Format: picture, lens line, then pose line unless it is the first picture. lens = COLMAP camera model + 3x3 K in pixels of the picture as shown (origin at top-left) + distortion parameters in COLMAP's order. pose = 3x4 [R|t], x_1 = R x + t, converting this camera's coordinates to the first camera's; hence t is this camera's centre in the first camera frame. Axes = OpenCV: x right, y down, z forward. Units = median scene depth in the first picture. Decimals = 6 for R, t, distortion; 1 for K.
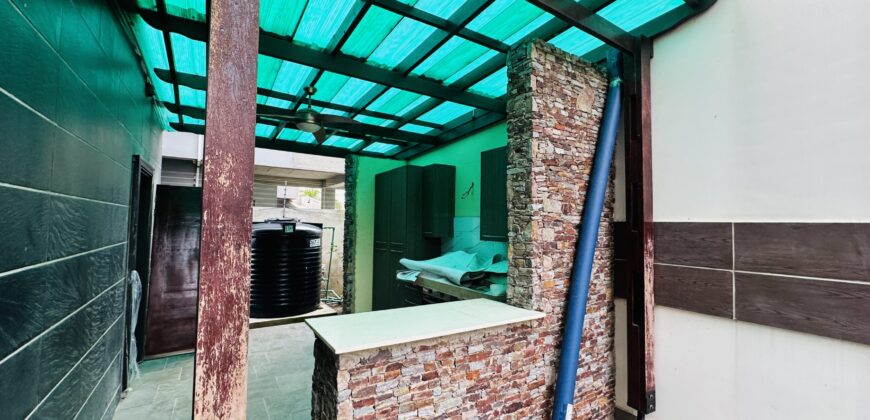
lens RADIAL K [[348.0, 0, 433.8], [0, 348.0, 210.3], [0, 0, 1]] dist [-0.002679, 0.000526]
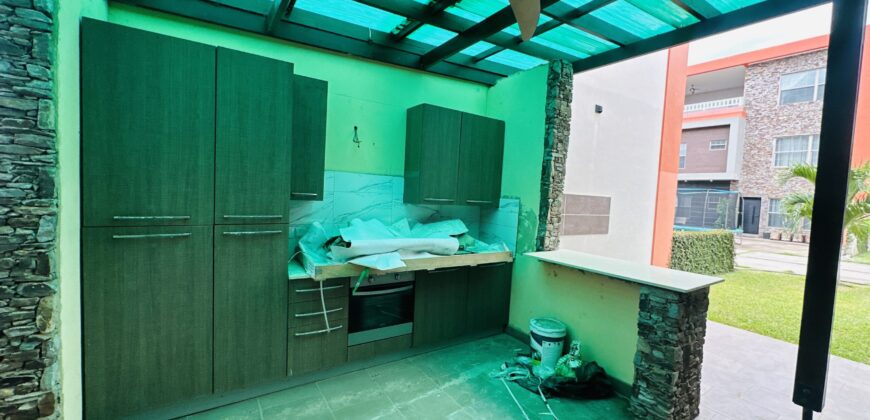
lens RADIAL K [[348.0, 0, 433.8], [0, 348.0, 210.3], [0, 0, 1]] dist [-0.002679, 0.000526]
pose [[-0.003292, -0.070395, 0.997514, -1.157038], [-0.095138, 0.993017, 0.069764, 0.054568], [-0.995459, -0.094672, -0.009966, 1.473640]]
